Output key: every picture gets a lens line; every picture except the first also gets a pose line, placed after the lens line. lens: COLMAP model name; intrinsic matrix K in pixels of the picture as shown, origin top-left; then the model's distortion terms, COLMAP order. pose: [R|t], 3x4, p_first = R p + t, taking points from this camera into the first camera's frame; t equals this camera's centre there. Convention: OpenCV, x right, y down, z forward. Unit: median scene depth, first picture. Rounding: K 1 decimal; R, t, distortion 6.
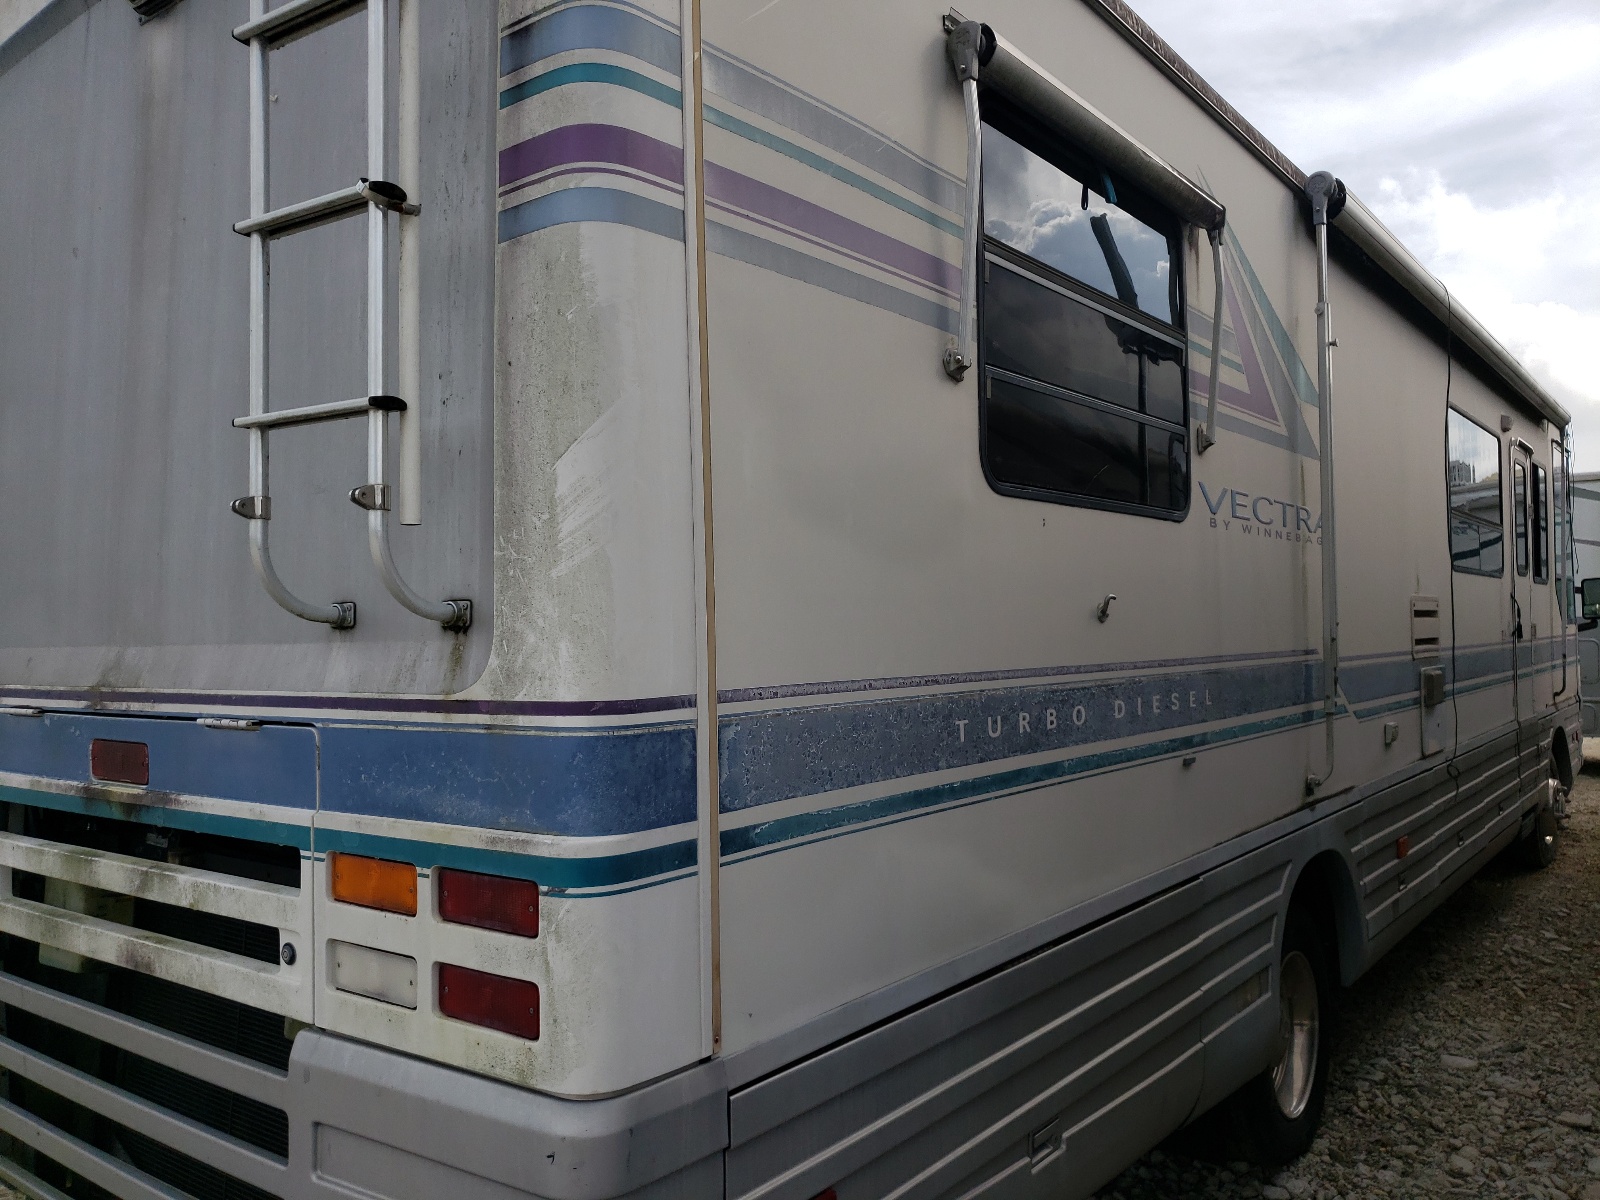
lens RADIAL K [[1262.6, 0, 800.8], [0, 1262.6, 603.3], [0, 0, 1]] dist [0.043038, -0.017350]
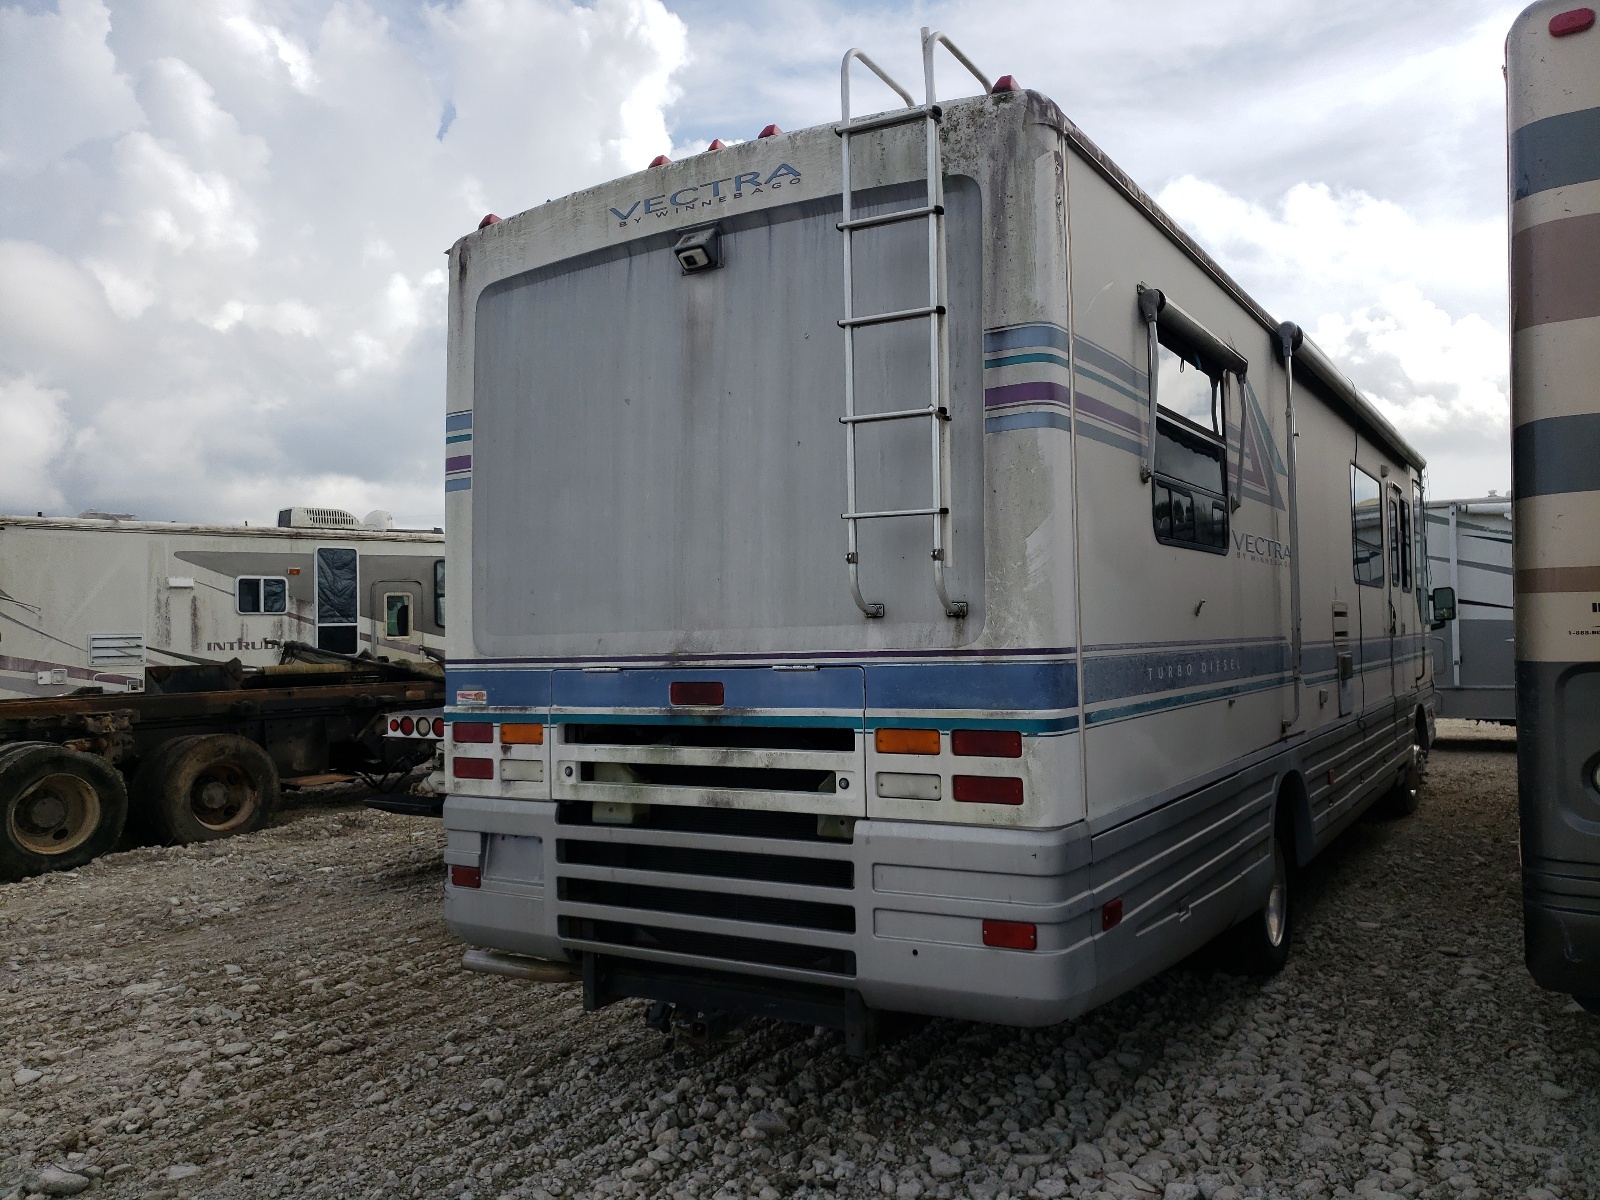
lens RADIAL K [[1262.6, 0, 804.1], [0, 1262.6, 607.3], [0, 0, 1]] dist [0.043038, -0.017350]
pose [[0.994994, -0.004328, 0.099837, -0.552738], [0.004868, 0.999975, -0.005169, 0.011515], [-0.099812, 0.005629, 0.994990, -0.778602]]
